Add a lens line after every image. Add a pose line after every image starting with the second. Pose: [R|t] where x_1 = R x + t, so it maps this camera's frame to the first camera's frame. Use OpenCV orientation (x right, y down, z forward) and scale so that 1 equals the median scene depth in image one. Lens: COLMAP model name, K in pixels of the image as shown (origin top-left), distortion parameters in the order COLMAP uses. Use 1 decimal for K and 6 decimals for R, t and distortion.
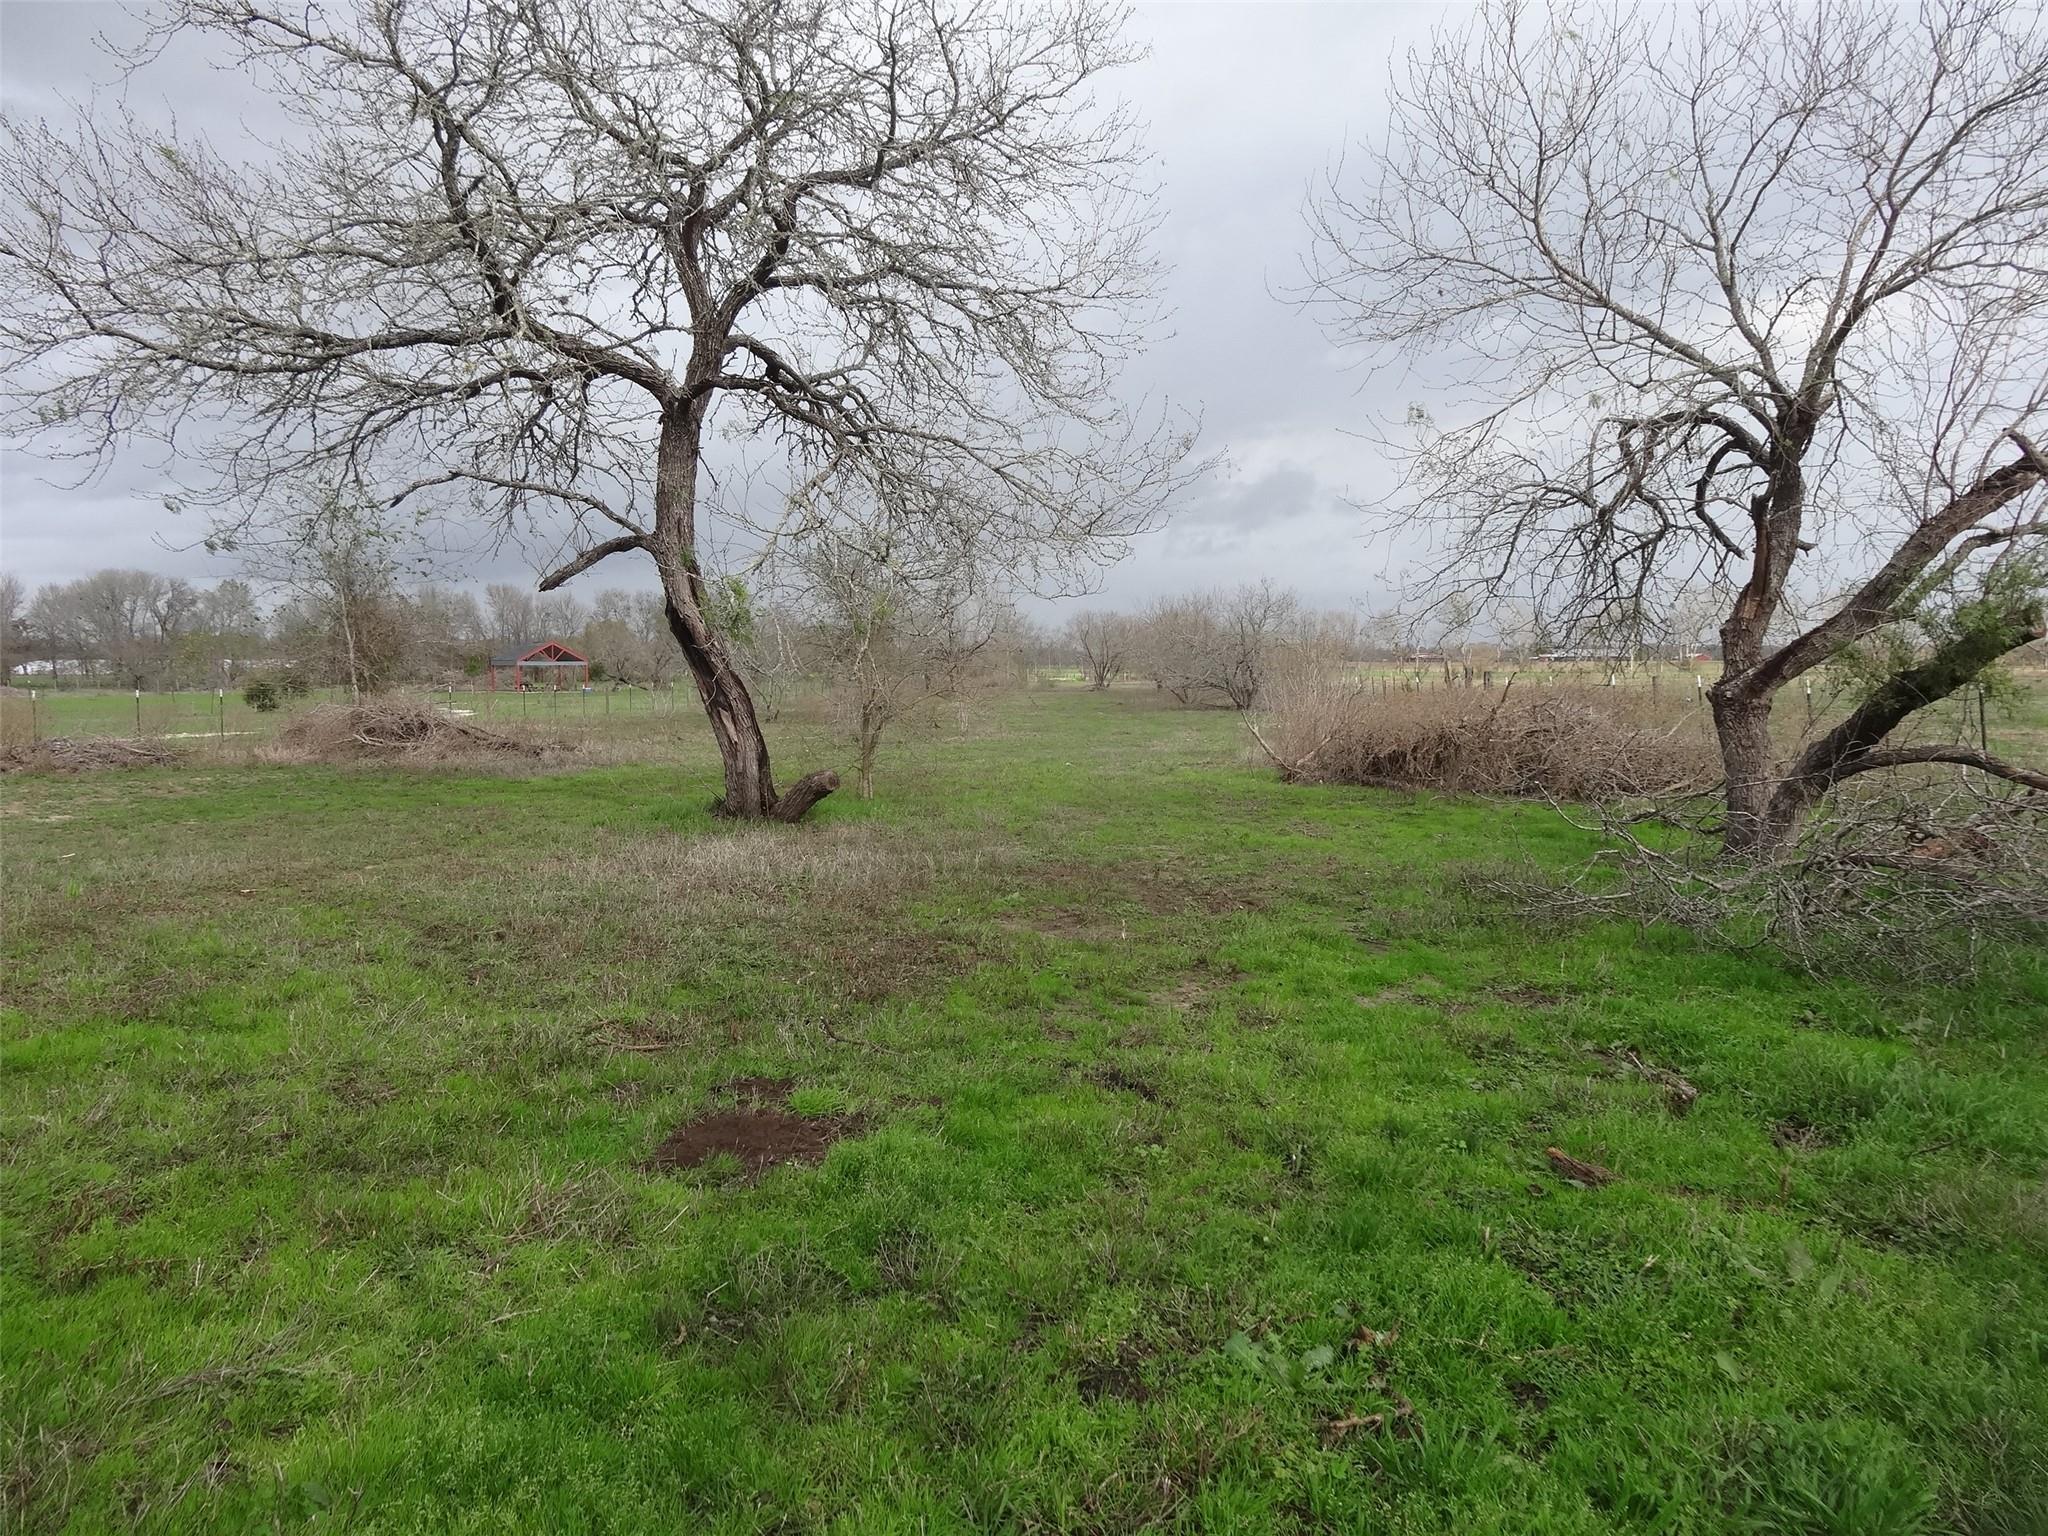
lens RADIAL K [[1531.9, 0, 1013.9], [0, 1531.9, 765.4], [0, 0, 1]] dist [-0.001923, -0.000718]
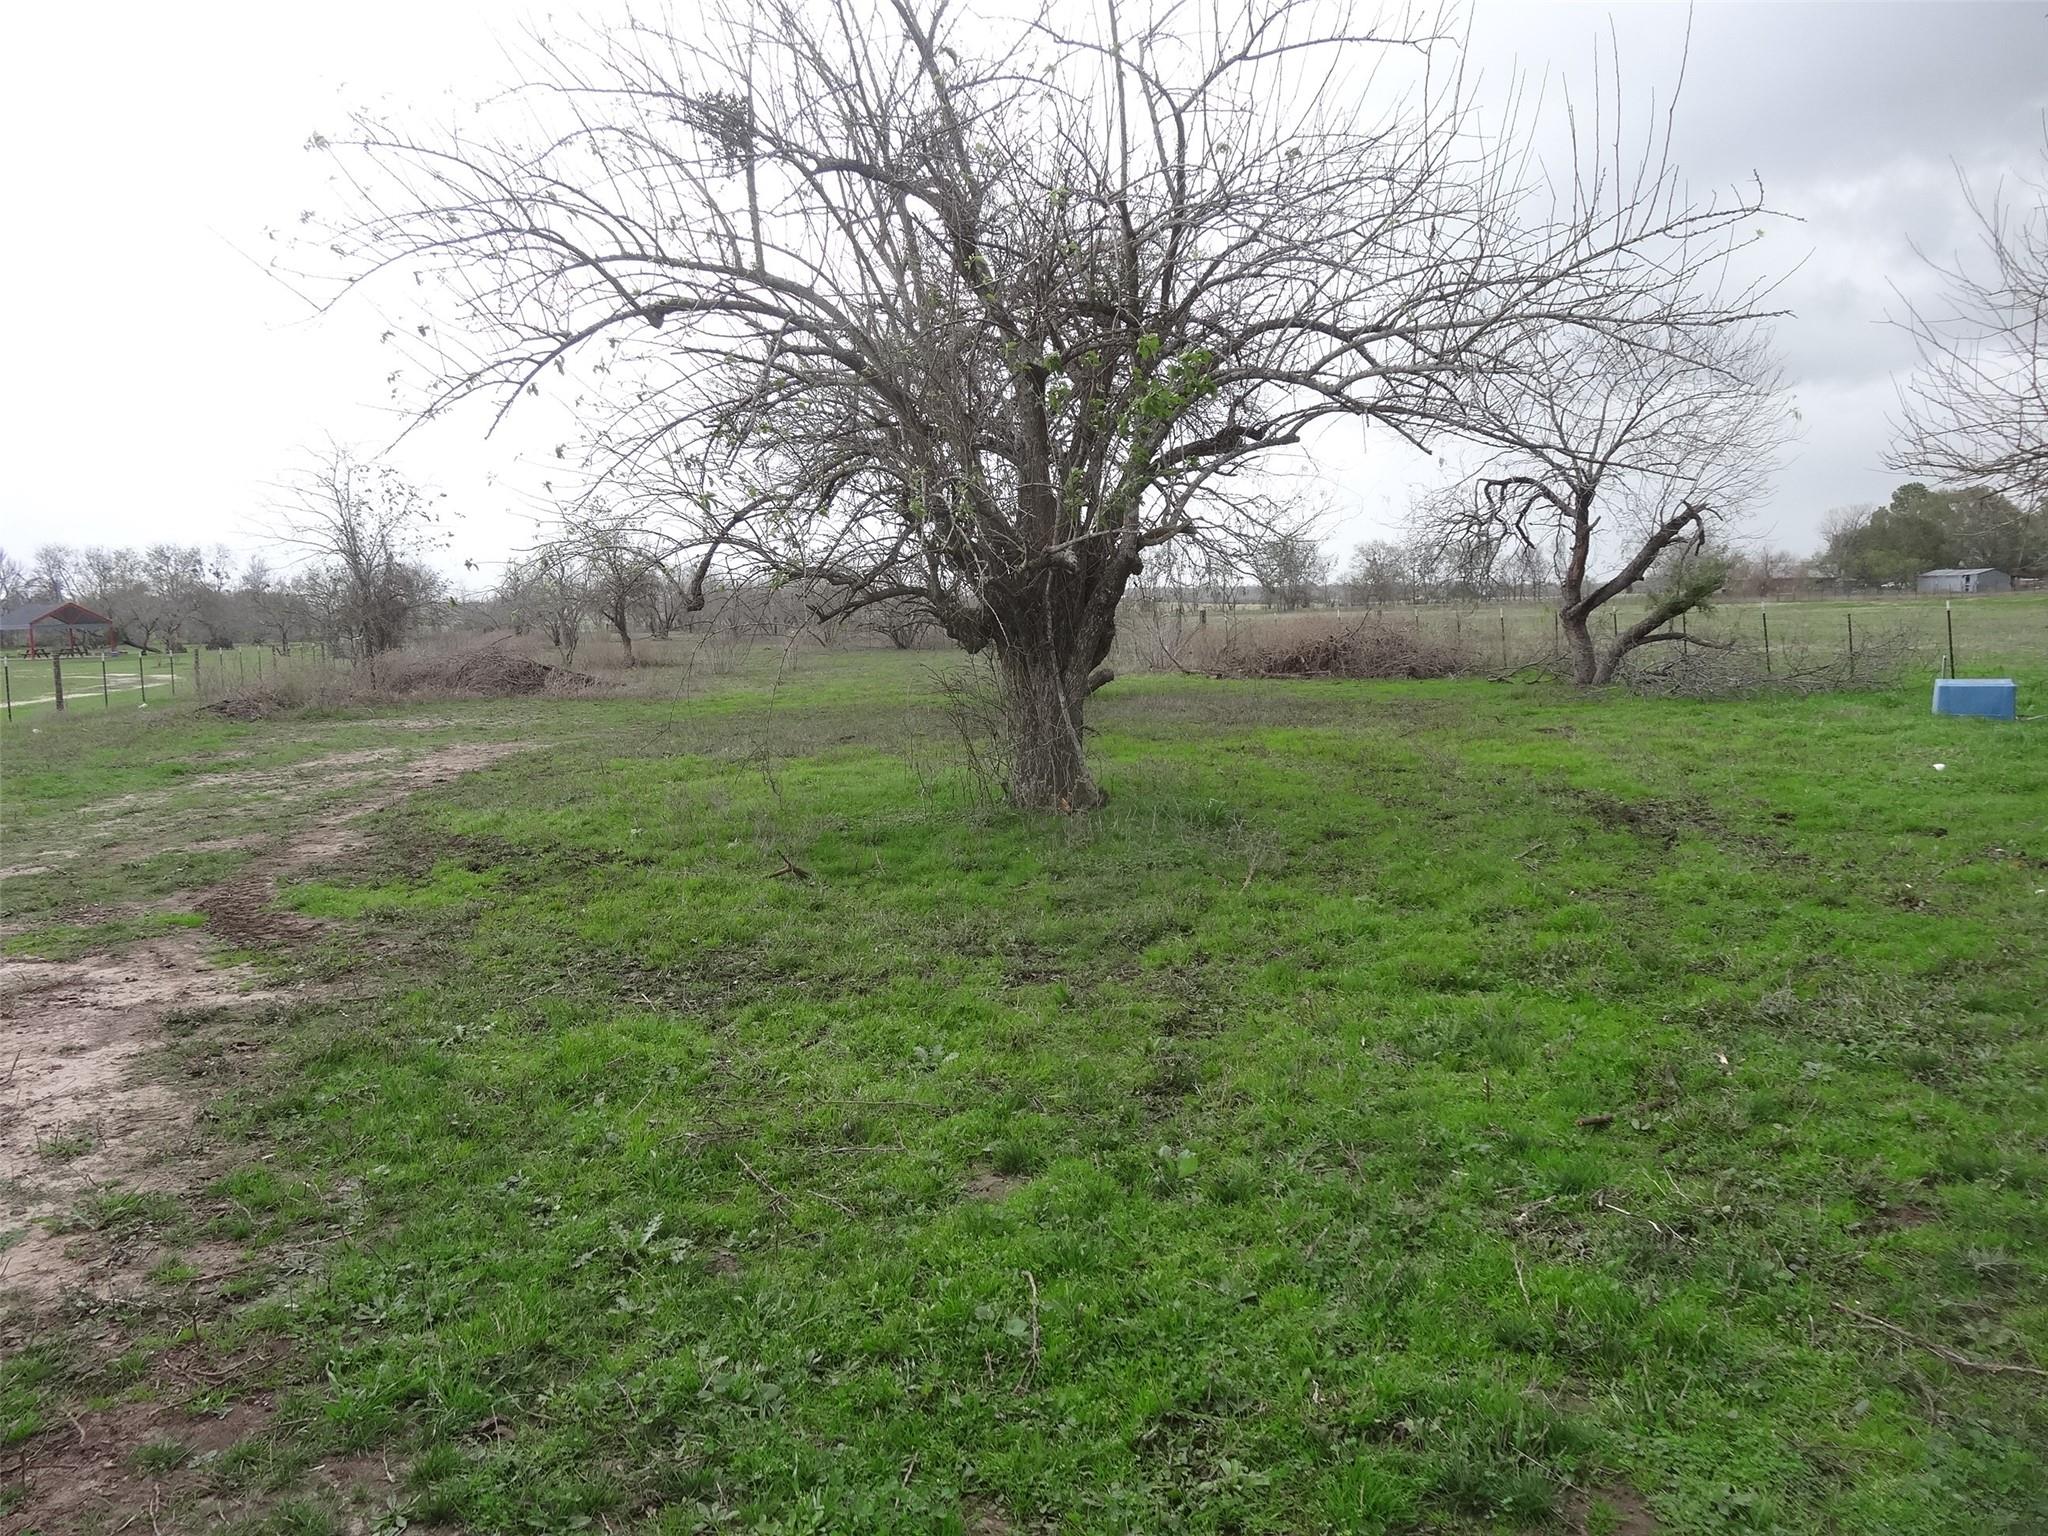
lens RADIAL K [[1531.9, 0, 1032.1], [0, 1531.9, 769.4], [0, 0, 1]] dist [-0.001923, -0.000718]
pose [[0.935677, -0.054456, 0.348632, -0.871605], [0.042034, 0.998186, 0.043104, 0.040933], [-0.350346, -0.025677, 0.936268, -0.671362]]
